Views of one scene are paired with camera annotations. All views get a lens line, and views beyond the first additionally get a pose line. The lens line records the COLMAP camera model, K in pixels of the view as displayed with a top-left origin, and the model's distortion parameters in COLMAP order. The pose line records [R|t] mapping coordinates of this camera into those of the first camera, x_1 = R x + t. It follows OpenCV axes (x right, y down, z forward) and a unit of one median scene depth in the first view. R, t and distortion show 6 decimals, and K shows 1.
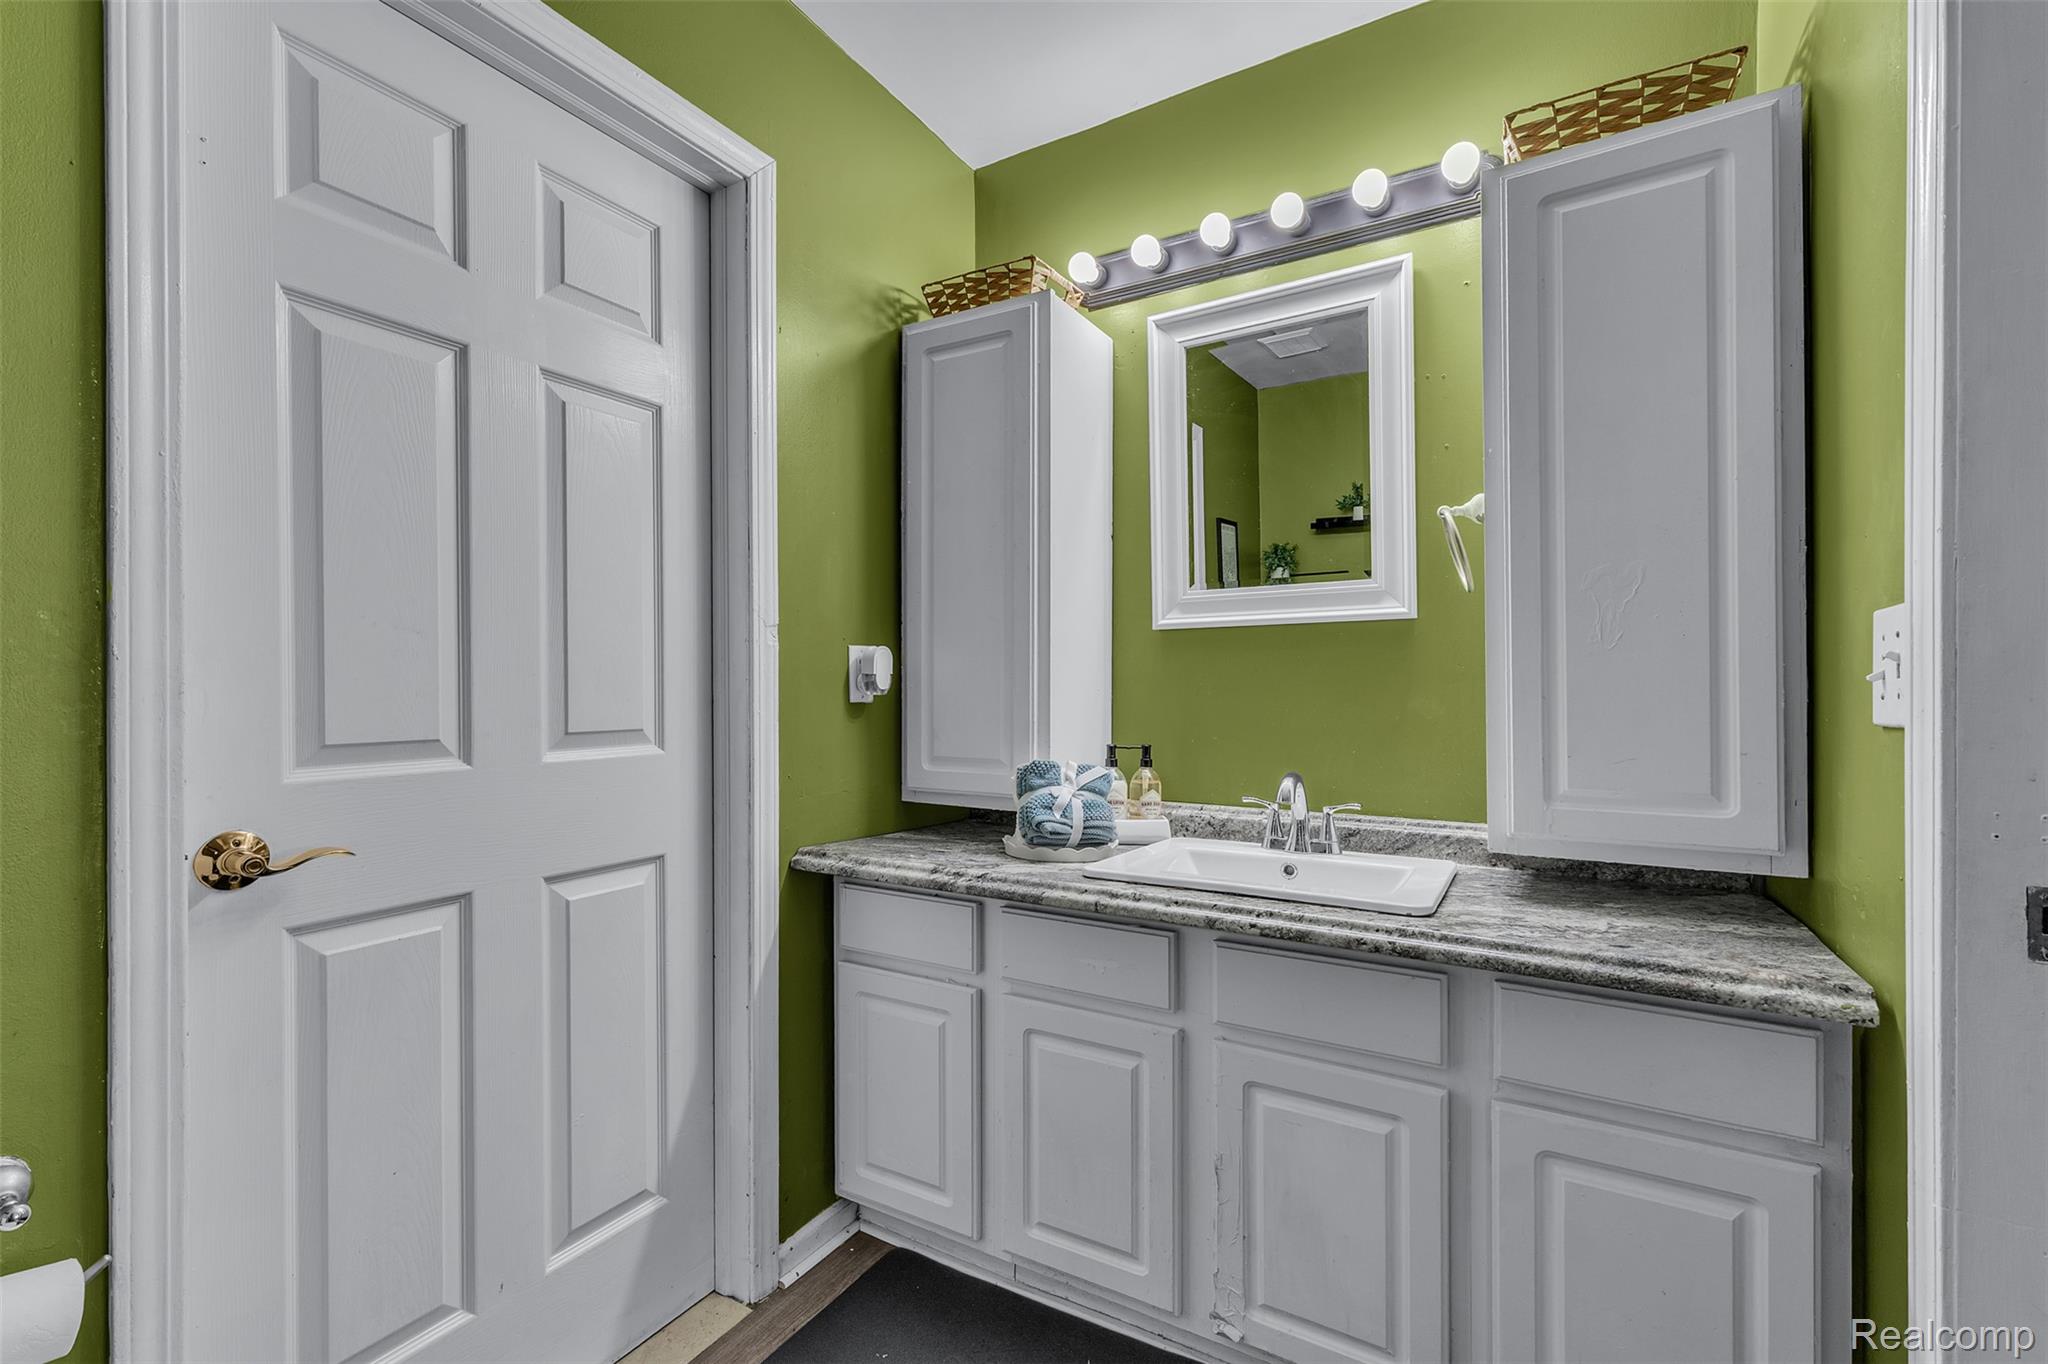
lens RADIAL K [[875.5, 0, 1016.7], [0, 875.5, 697.2], [0, 0, 1]] dist [0.001662, 0.000381]
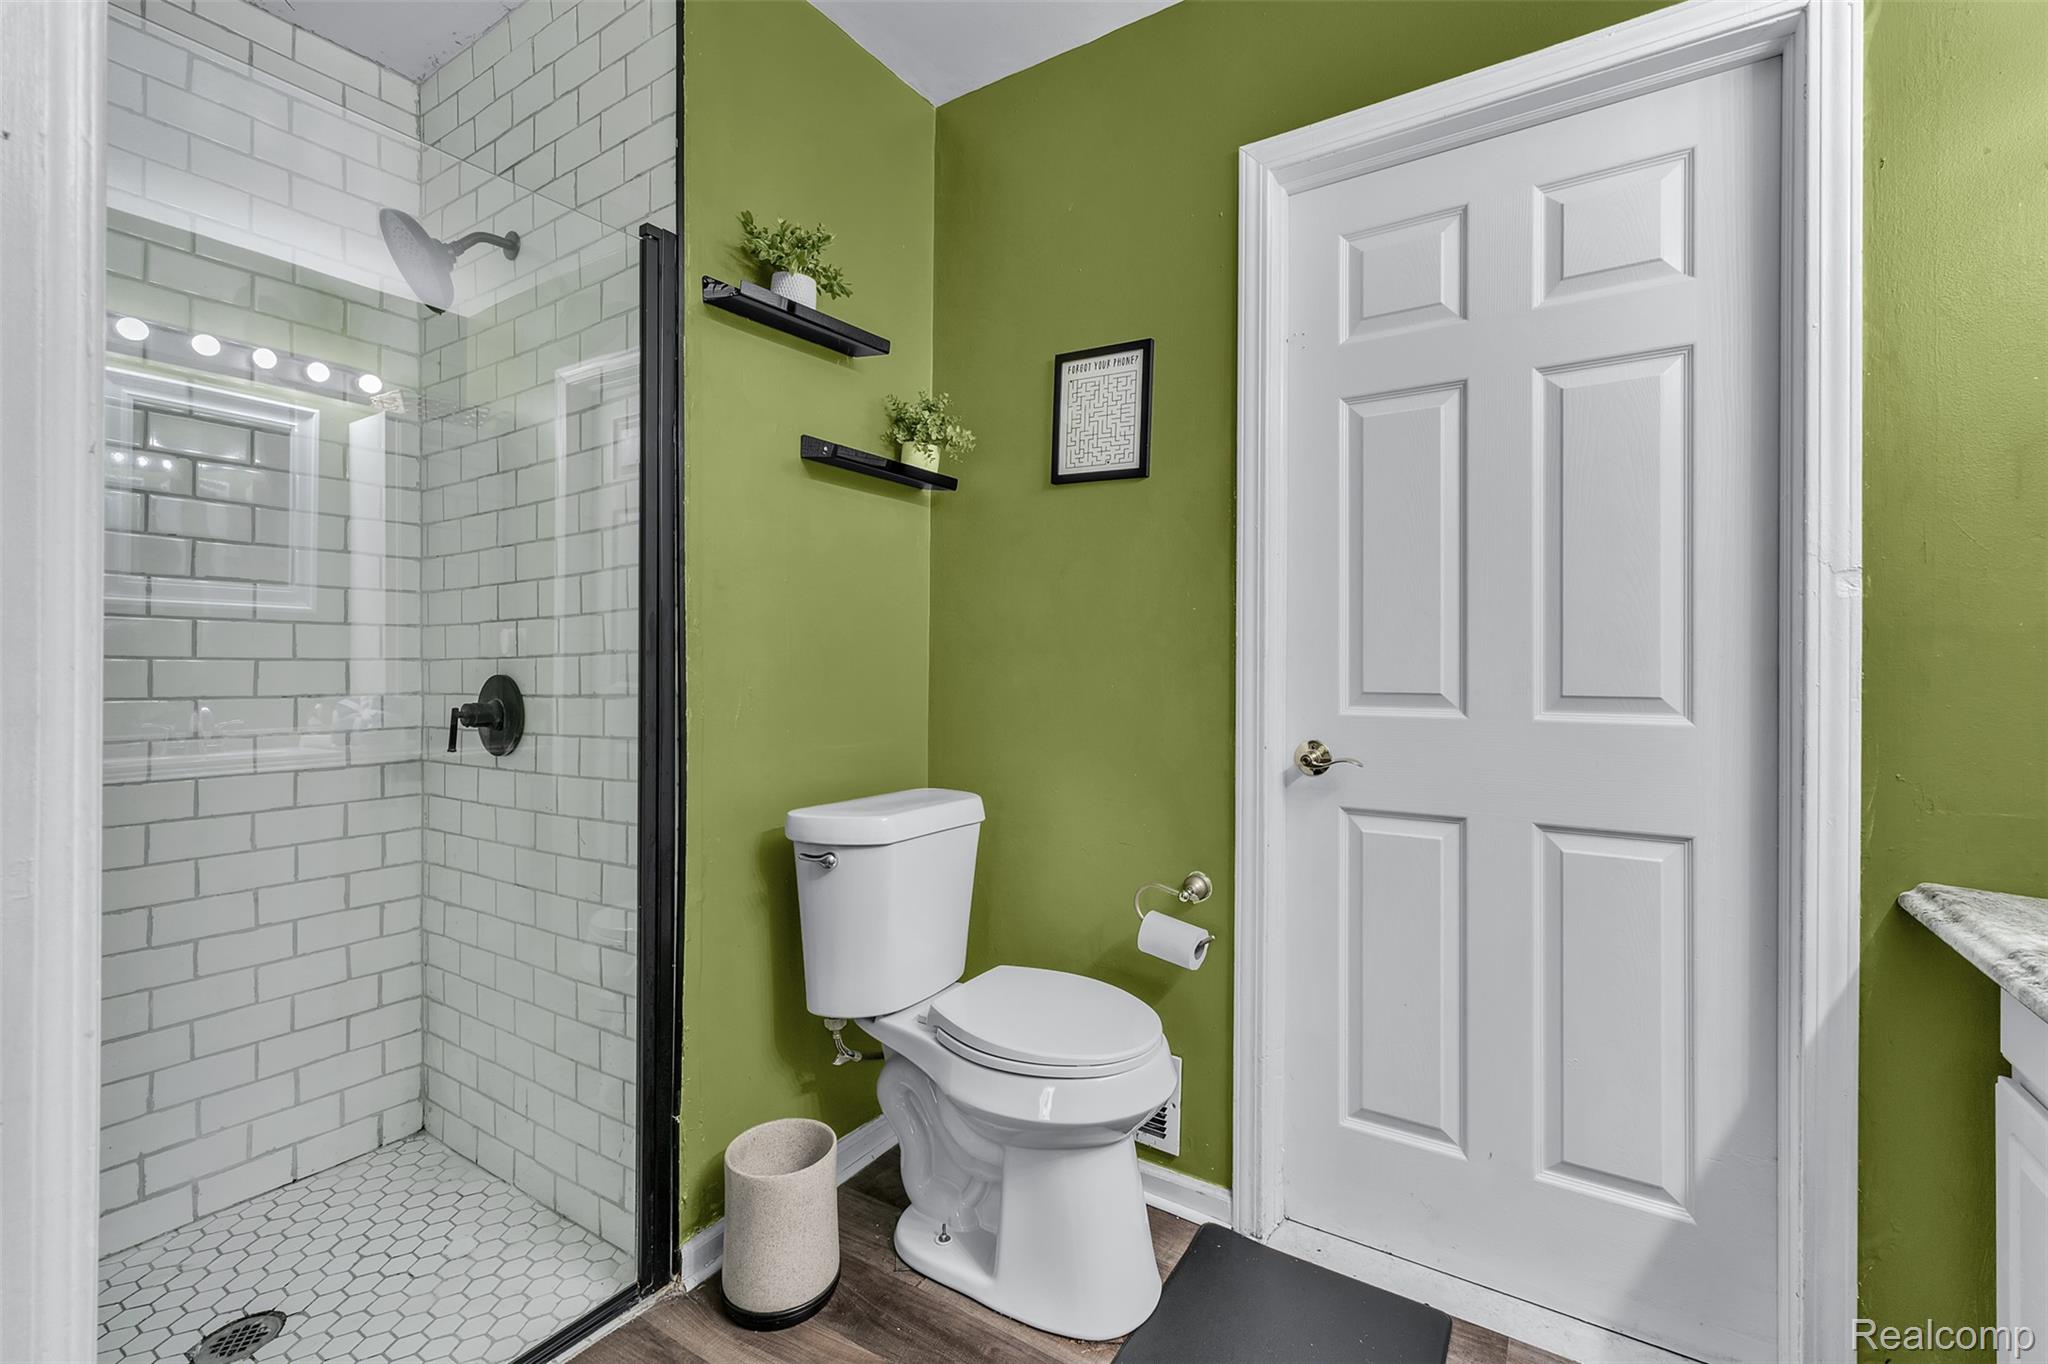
lens RADIAL K [[870.7, 0, 1024.1], [0, 870.7, 663.0], [0, 0, 1]] dist [0.001181, 0.000224]
pose [[-0.031454, 0.008656, -0.999468, 0.626261], [-0.010267, 0.999907, 0.008983, -0.002113], [0.999452, 0.010544, -0.031362, 0.405511]]
